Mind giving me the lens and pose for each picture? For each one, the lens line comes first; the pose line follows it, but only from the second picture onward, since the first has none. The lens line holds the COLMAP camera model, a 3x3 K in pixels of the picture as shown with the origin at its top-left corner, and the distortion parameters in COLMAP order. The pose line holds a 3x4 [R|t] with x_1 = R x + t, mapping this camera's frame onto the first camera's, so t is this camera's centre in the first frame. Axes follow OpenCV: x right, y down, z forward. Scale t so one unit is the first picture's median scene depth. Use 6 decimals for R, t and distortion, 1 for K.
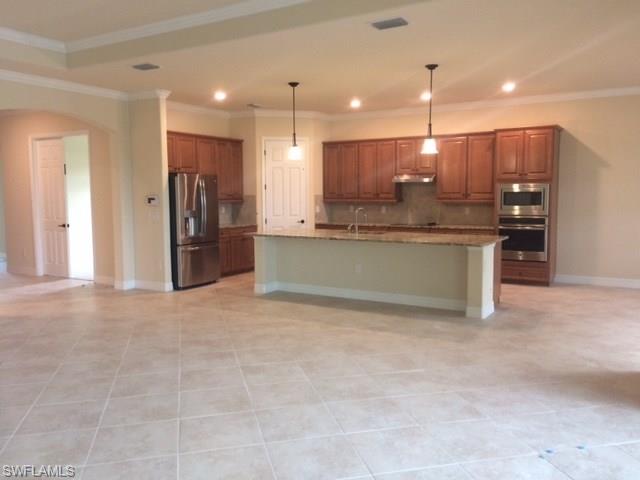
lens RADIAL K [[546.0, 0, 317.7], [0, 546.0, 243.8], [0, 0, 1]] dist [0.056729, -0.009385]
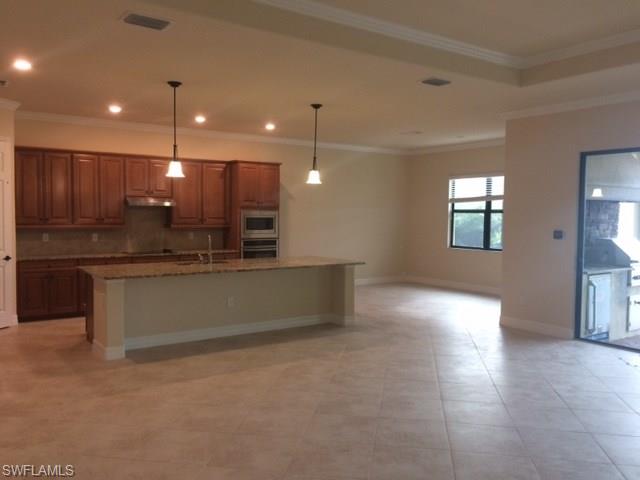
lens RADIAL K [[546.0, 0, 318.0], [0, 546.0, 236.1], [0, 0, 1]] dist [0.056729, -0.009385]
pose [[0.403714, -0.029052, 0.914424, -0.566322], [0.077974, 0.996952, -0.002751, -0.040608], [-0.911556, 0.072412, 0.404749, 0.402137]]
